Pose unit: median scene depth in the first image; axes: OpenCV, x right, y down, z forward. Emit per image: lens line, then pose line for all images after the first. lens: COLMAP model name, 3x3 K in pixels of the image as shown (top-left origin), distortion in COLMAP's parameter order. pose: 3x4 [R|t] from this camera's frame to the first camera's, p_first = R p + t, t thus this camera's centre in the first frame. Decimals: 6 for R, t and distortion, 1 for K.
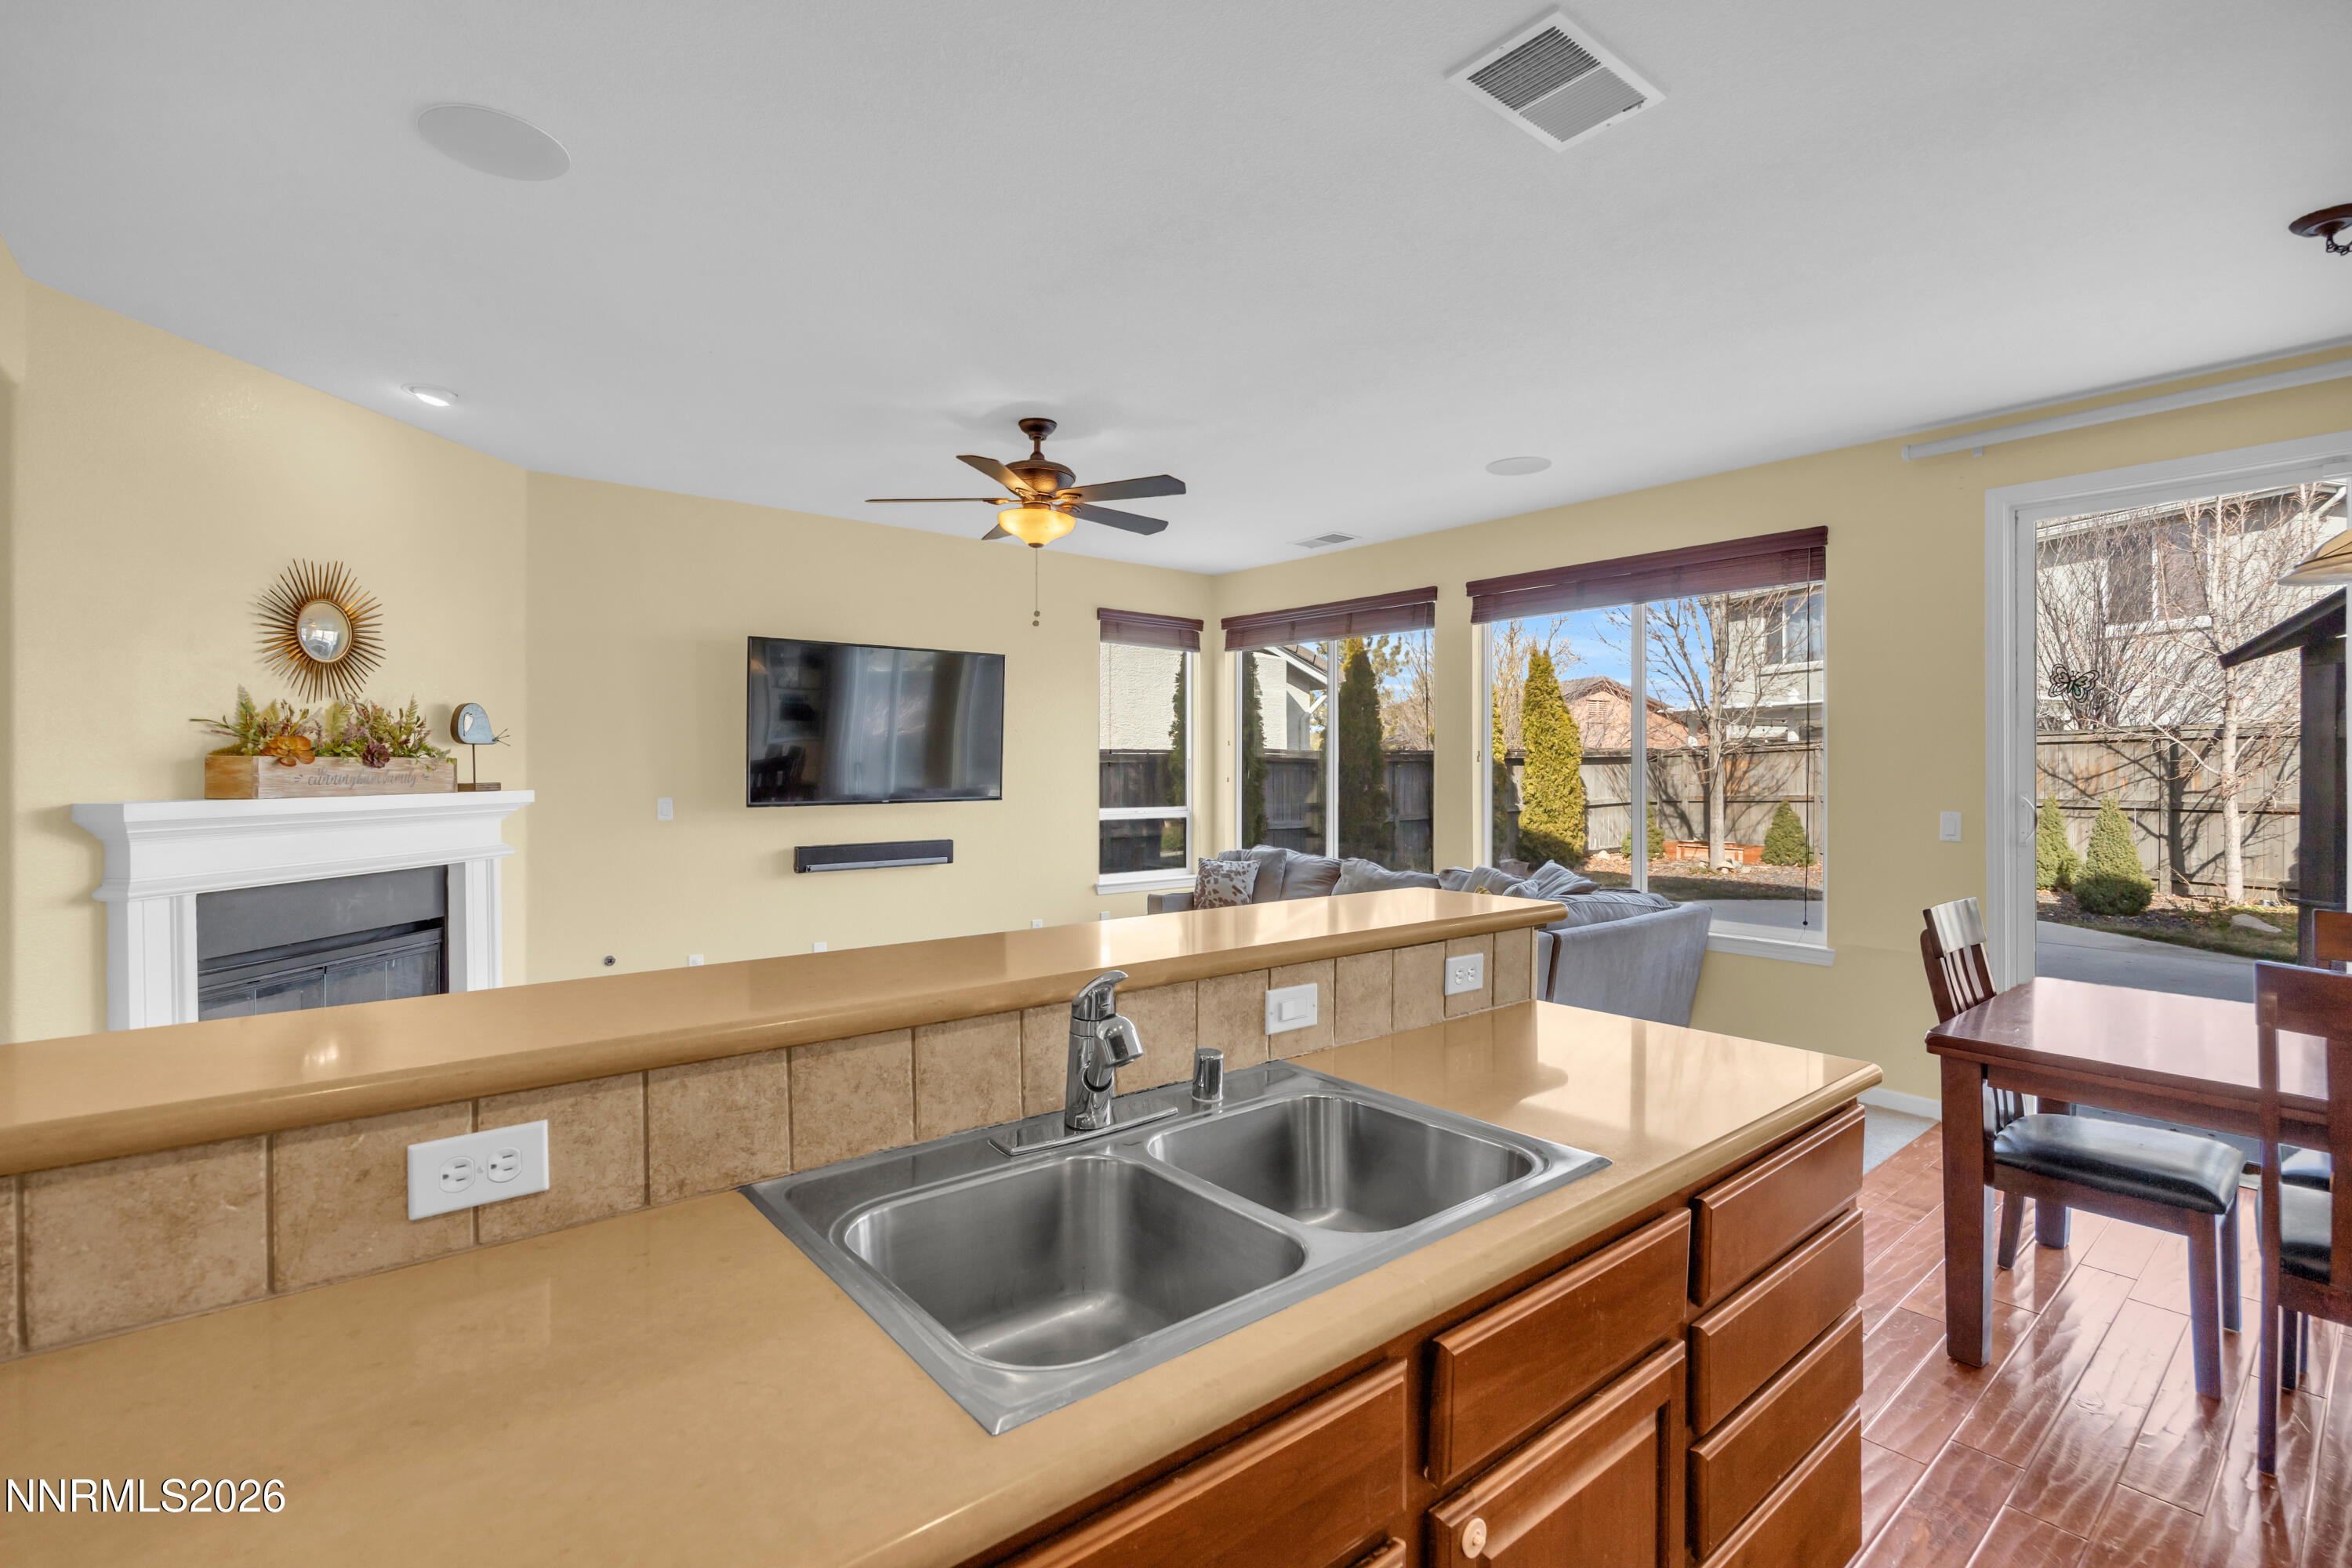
lens RADIAL K [[1055.9, 0, 1166.5], [0, 1055.9, 777.8], [0, 0, 1]] dist [-0.013001, 0.001476]
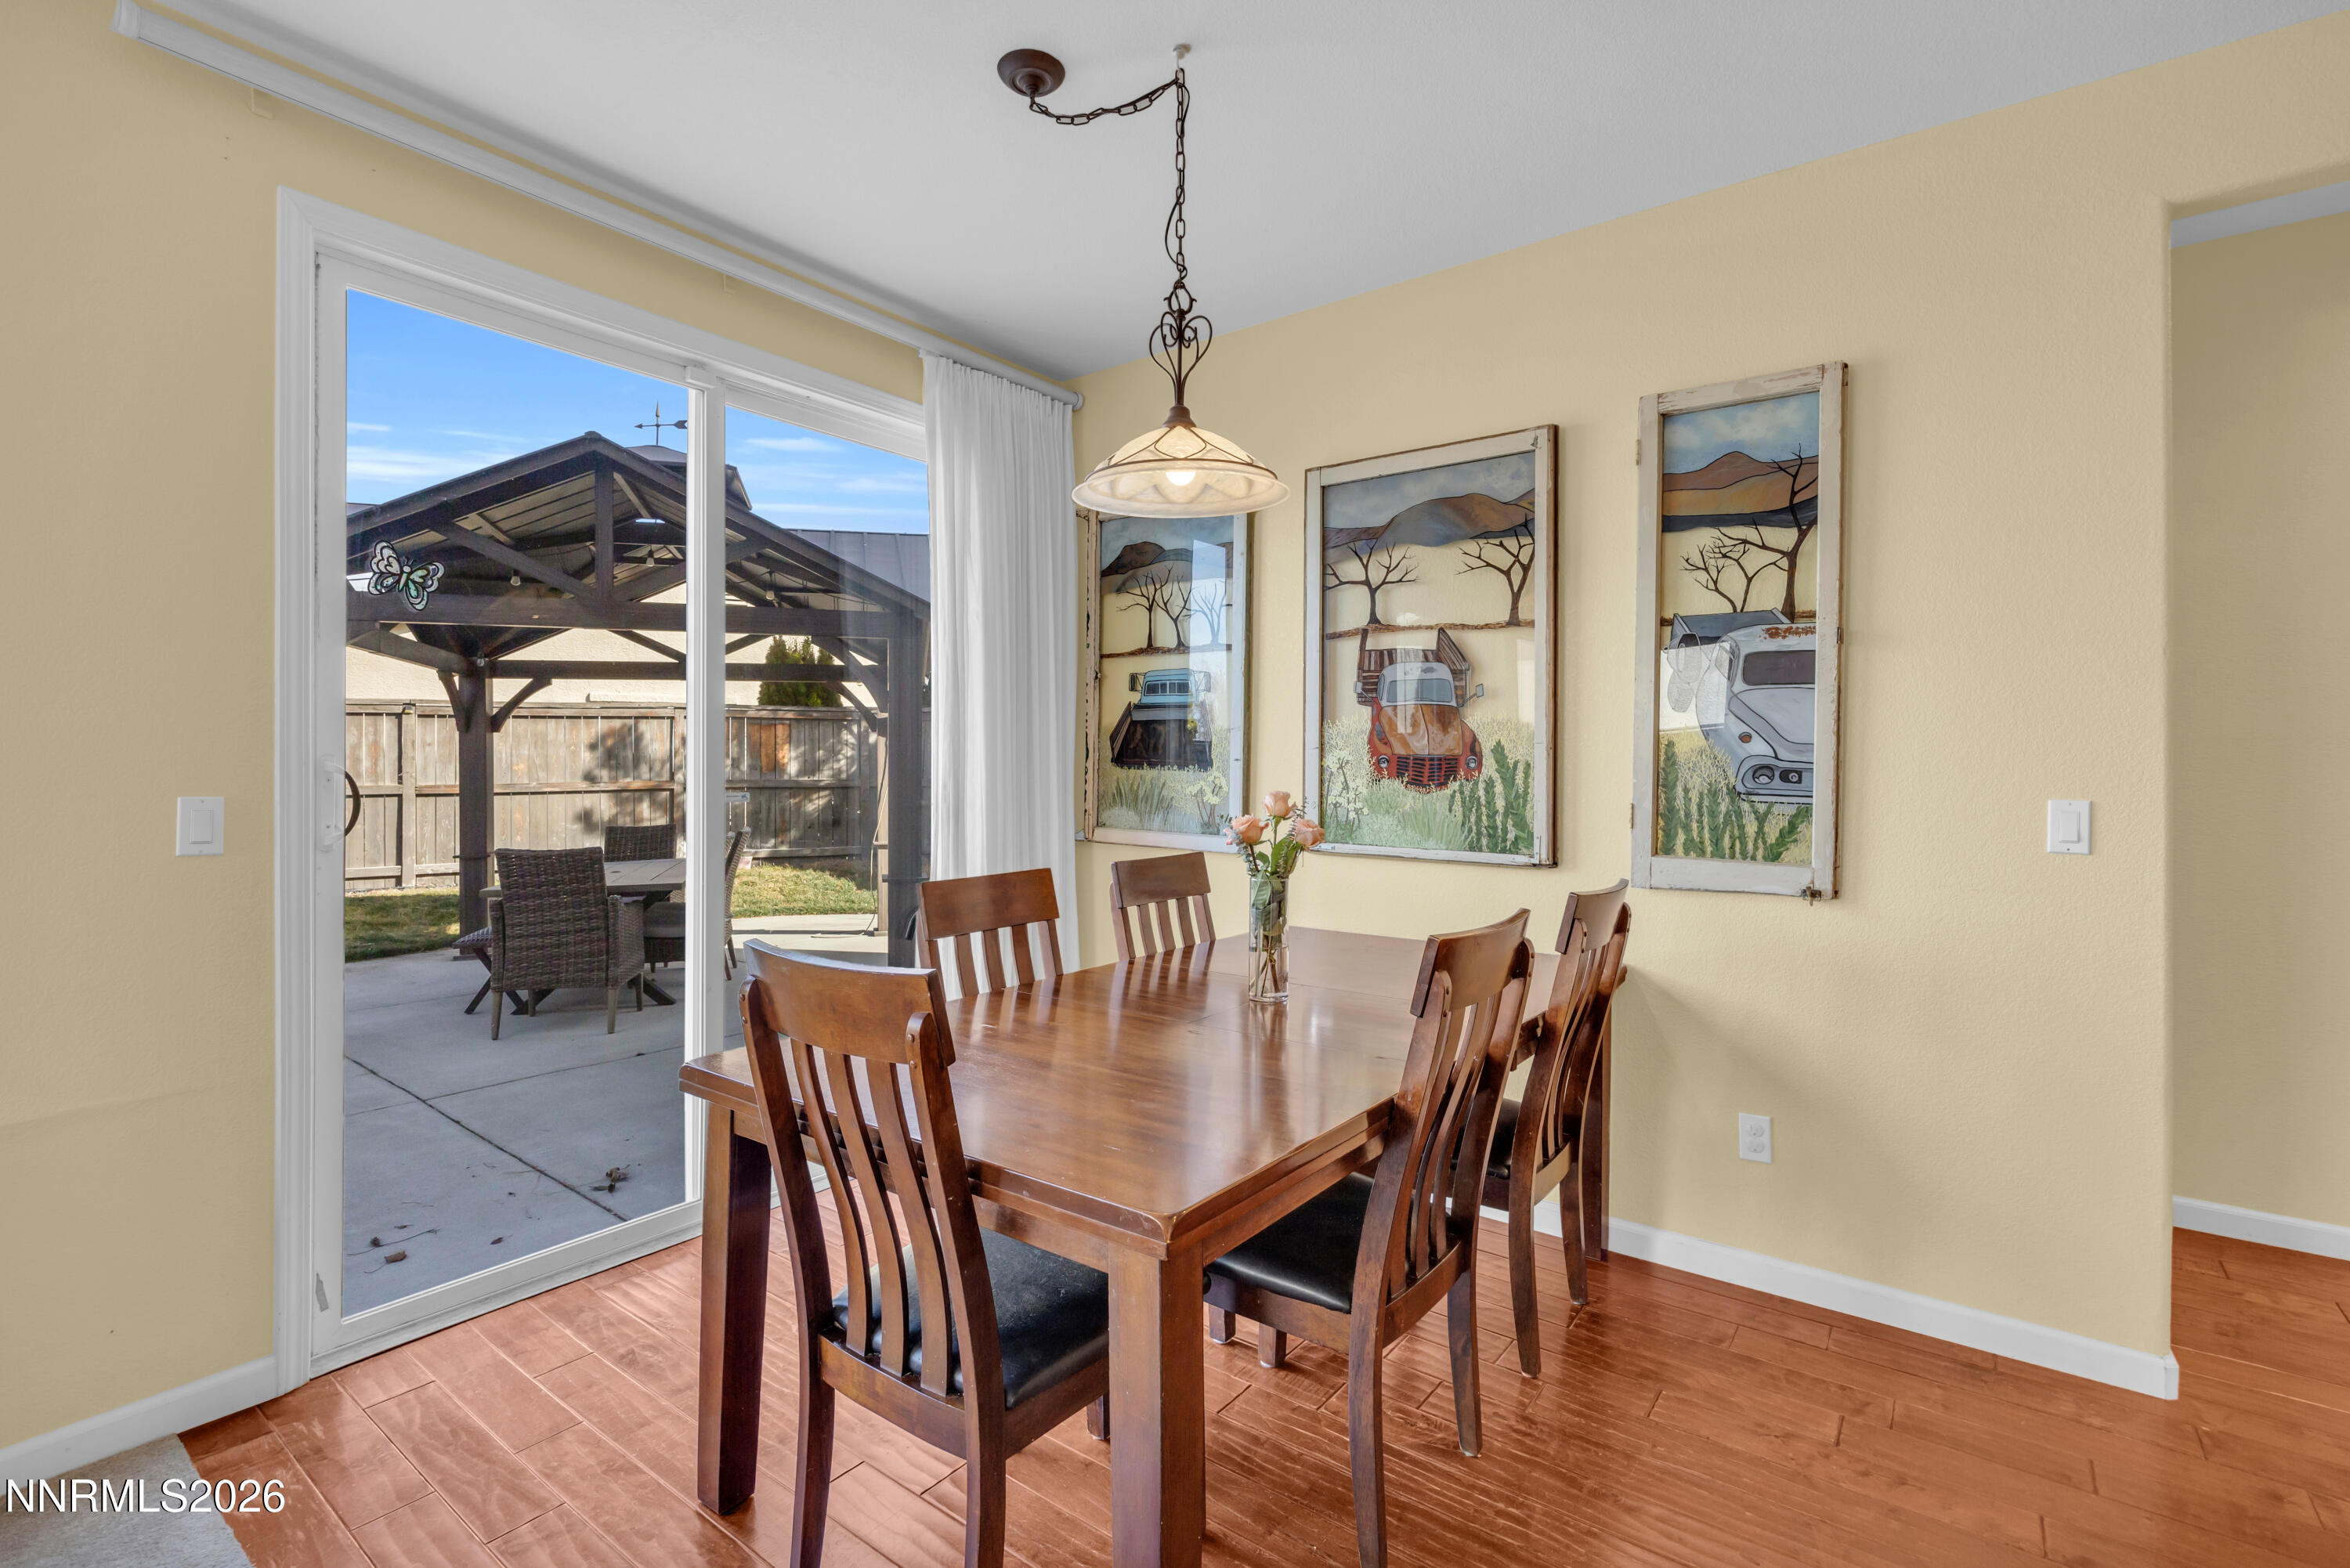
lens RADIAL K [[1054.9, 0, 1182.3], [0, 1054.9, 769.5], [0, 0, 1]] dist [-0.013001, 0.001476]
pose [[-0.243594, -0.004304, 0.969868, 0.137463], [0.007219, 0.999954, 0.006251, 0.019311], [-0.969850, 0.008525, -0.243552, 0.617951]]
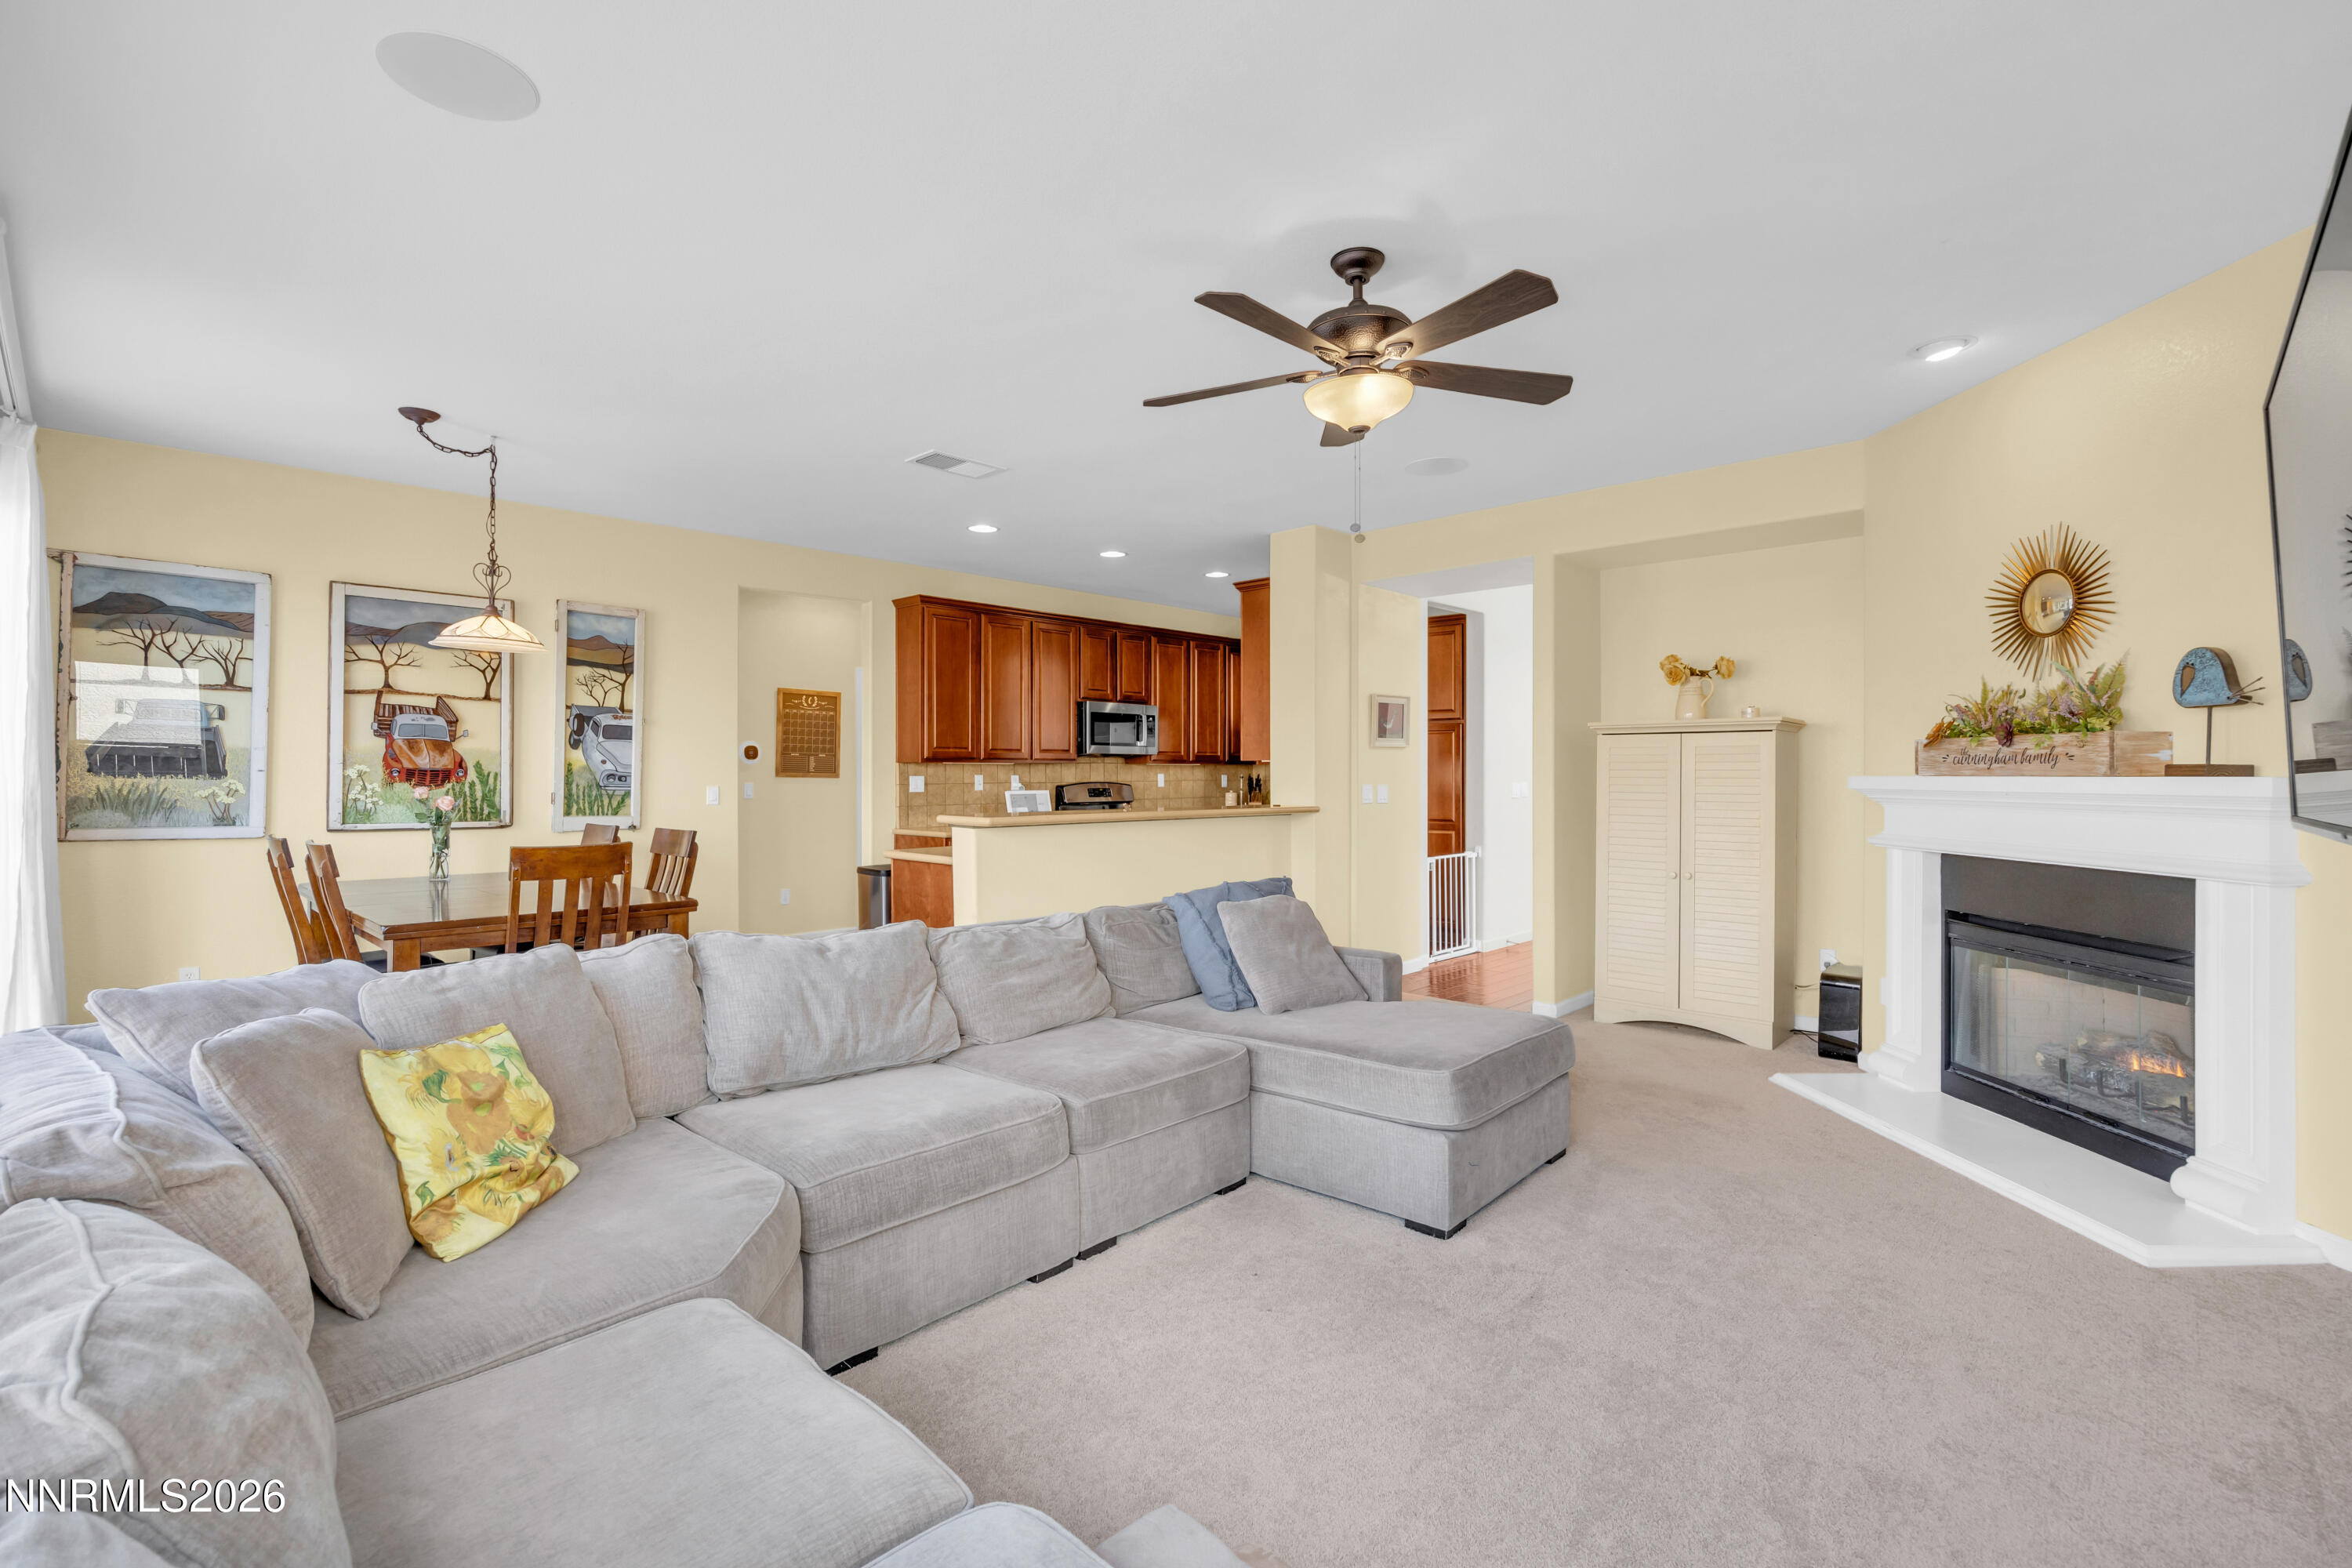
lens RADIAL K [[1055.9, 0, 1162.8], [0, 1055.9, 776.2], [0, 0, 1]] dist [-0.013001, 0.001476]
pose [[-0.992590, -0.001076, -0.121504, 0.086547], [-0.002781, 0.999900, 0.013858, 0.005418], [0.121477, 0.014093, -0.992494, 1.574462]]
